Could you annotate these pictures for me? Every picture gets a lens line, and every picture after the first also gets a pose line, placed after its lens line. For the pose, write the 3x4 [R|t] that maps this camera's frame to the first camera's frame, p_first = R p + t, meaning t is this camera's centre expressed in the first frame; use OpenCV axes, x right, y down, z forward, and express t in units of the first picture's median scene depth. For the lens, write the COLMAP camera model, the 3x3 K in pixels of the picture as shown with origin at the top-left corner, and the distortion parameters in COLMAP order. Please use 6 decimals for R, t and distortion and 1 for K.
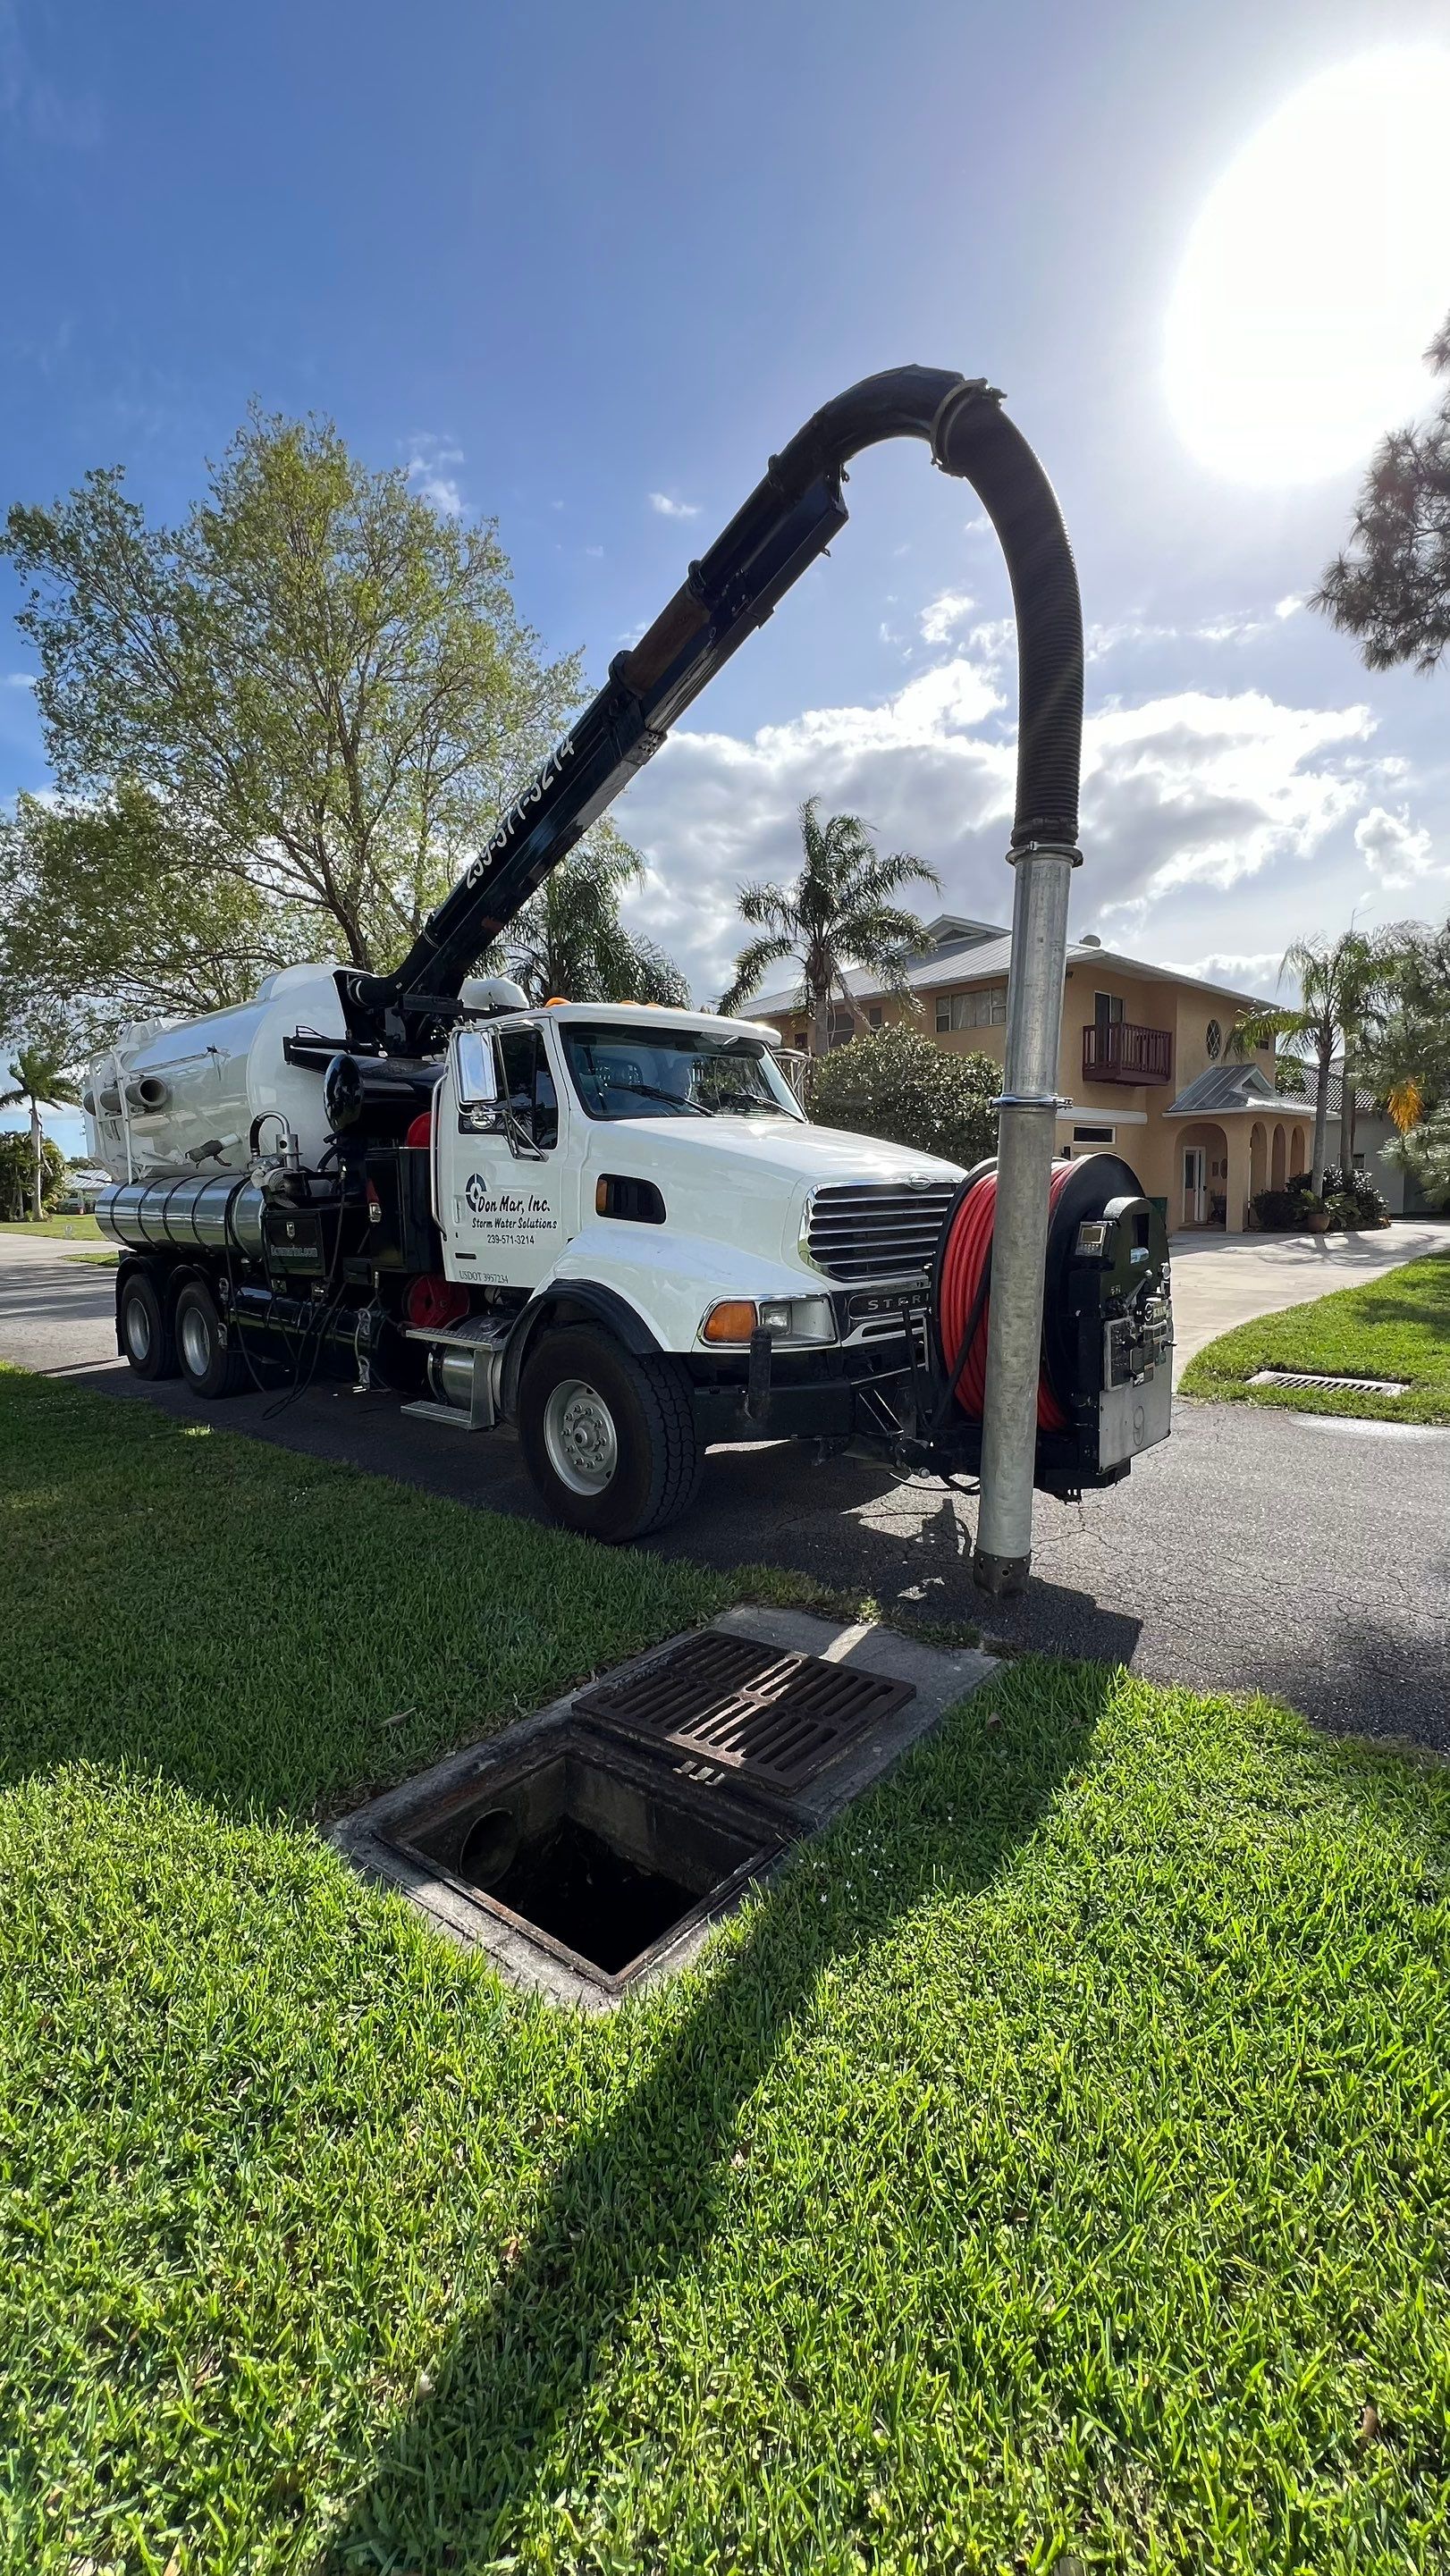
lens RADIAL K [[1012.1, 0, 739.8], [0, 1012.1, 1293.9], [0, 0, 1]] dist [-0.007782, 0.002551]
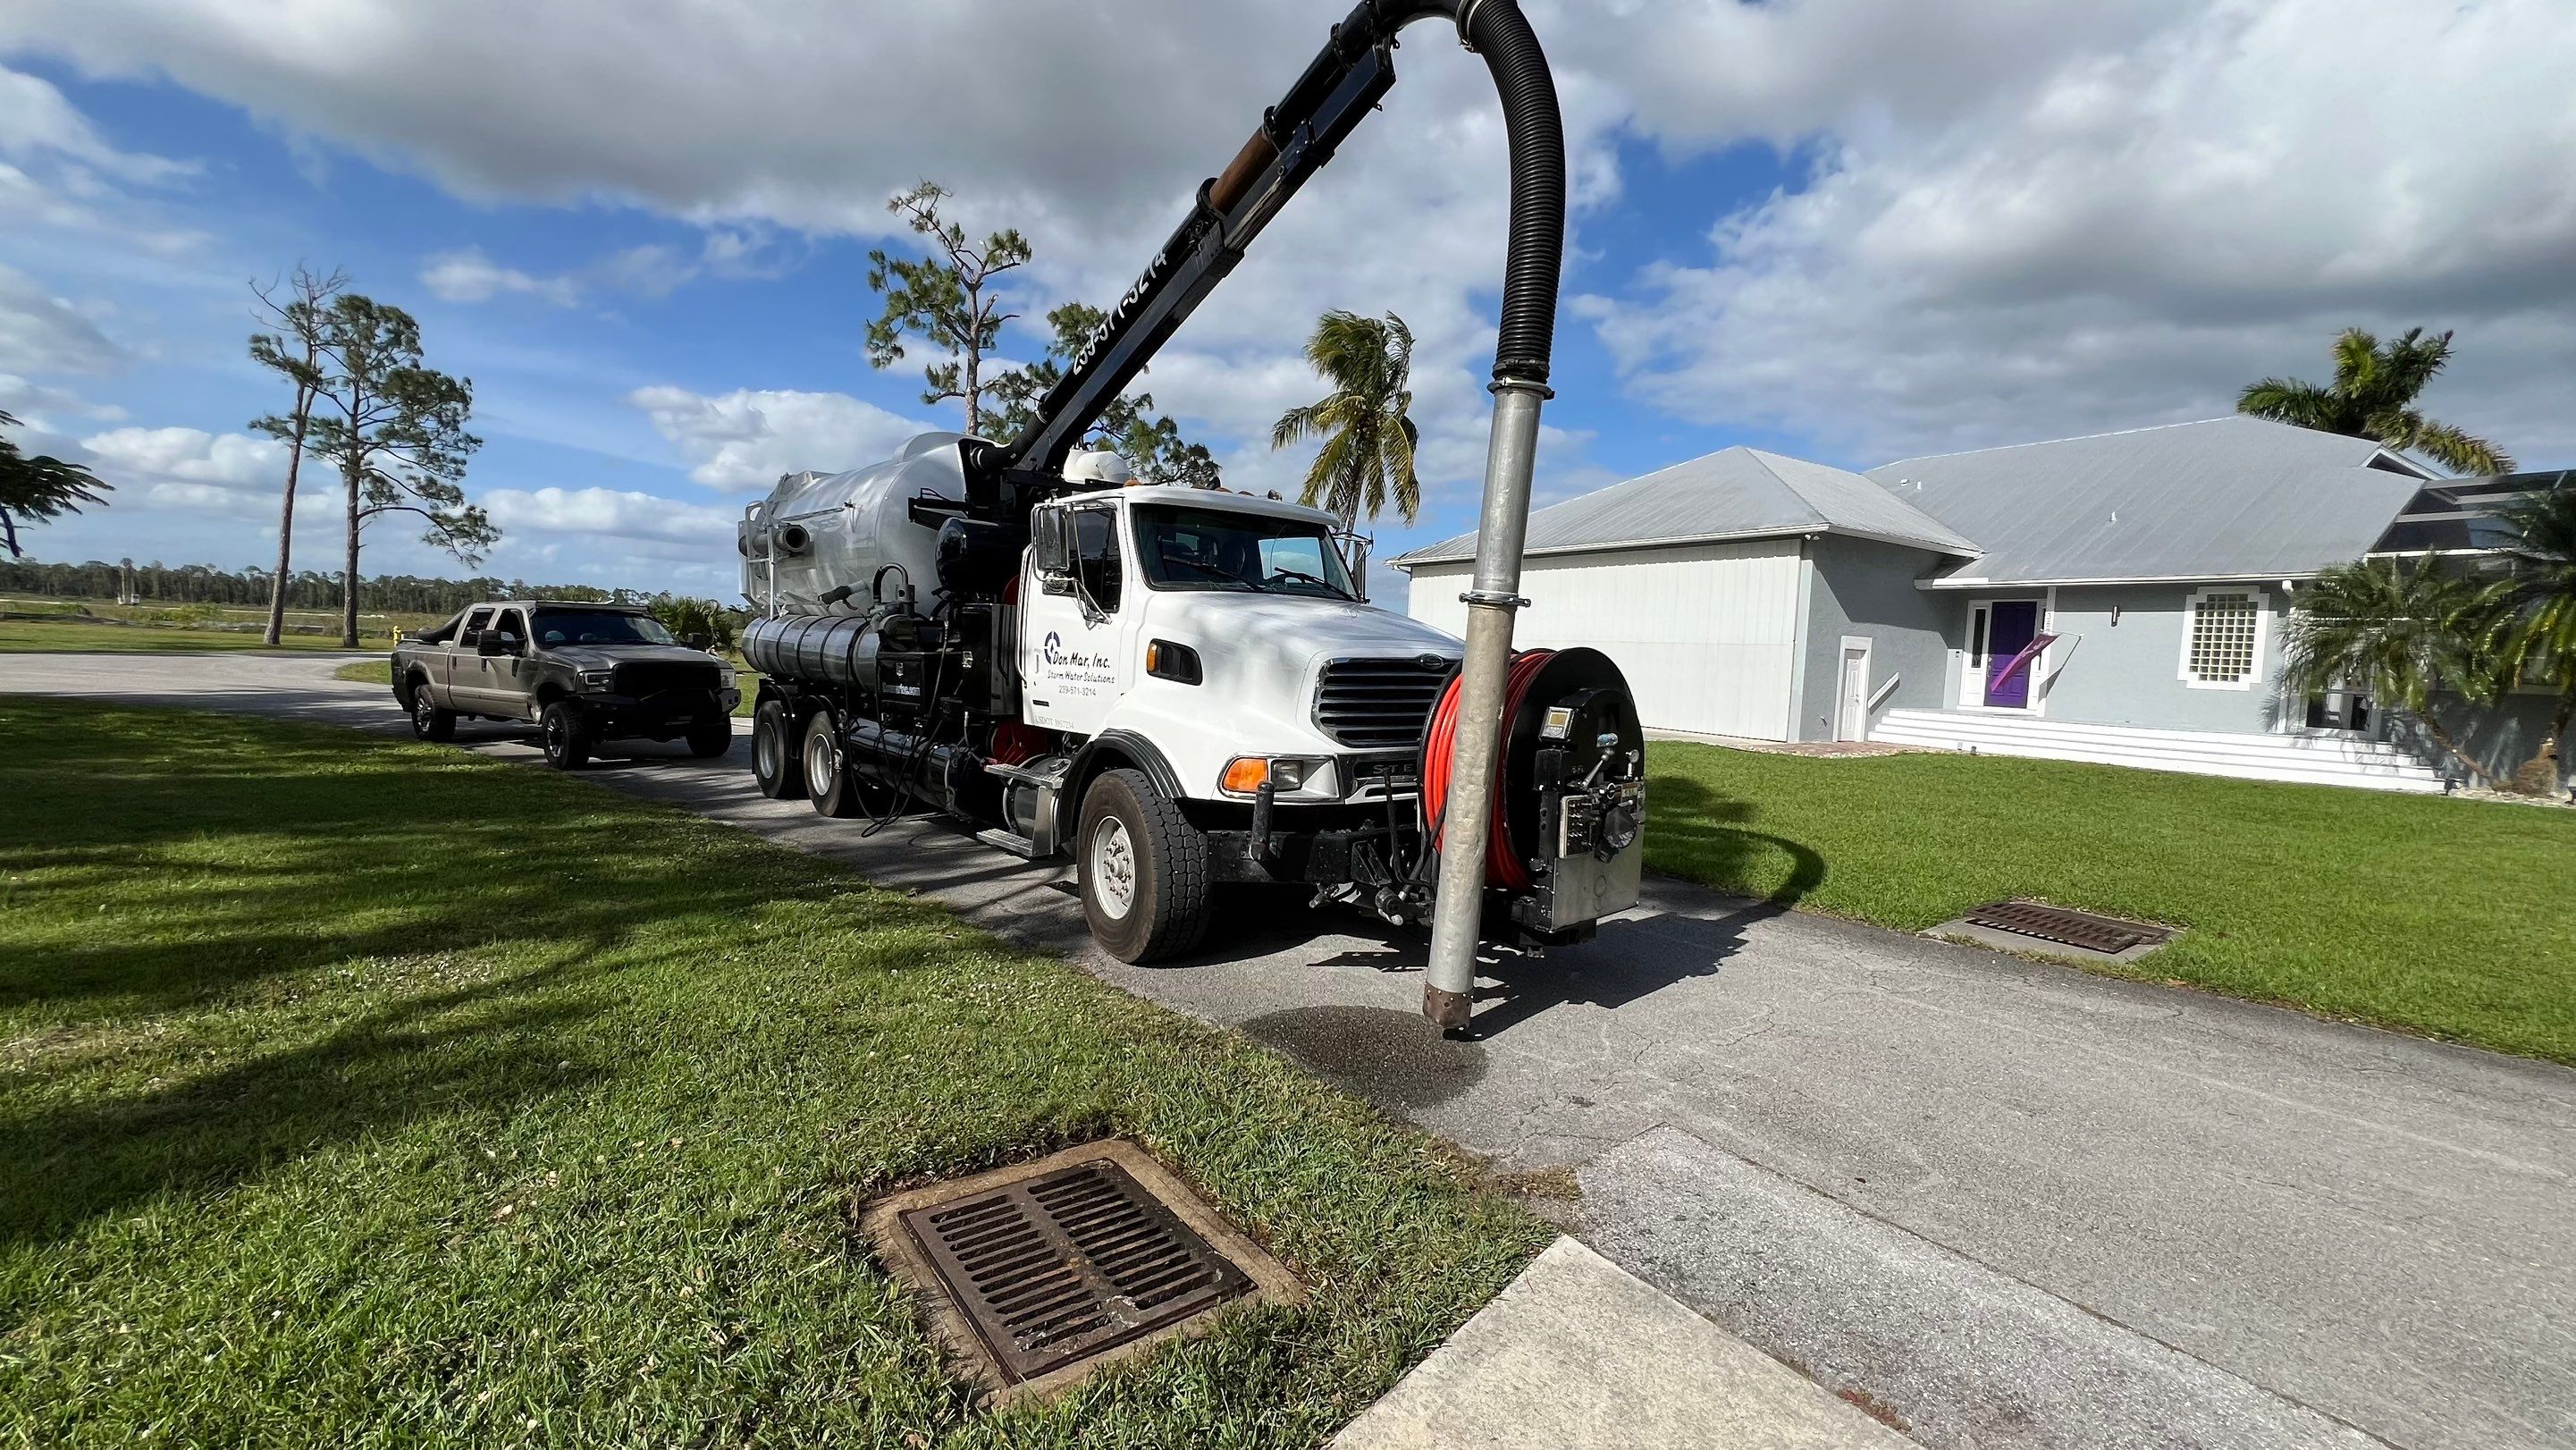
lens RADIAL K [[1012.1, 0, 1296.5], [0, 1012.1, 734.1], [0, 0, 1]] dist [-0.007782, 0.002551]
pose [[0.995062, 0.064680, -0.075284, 0.112685], [-0.066251, 0.997630, -0.018559, -0.000722], [0.073905, 0.023455, 0.996989, -0.114798]]
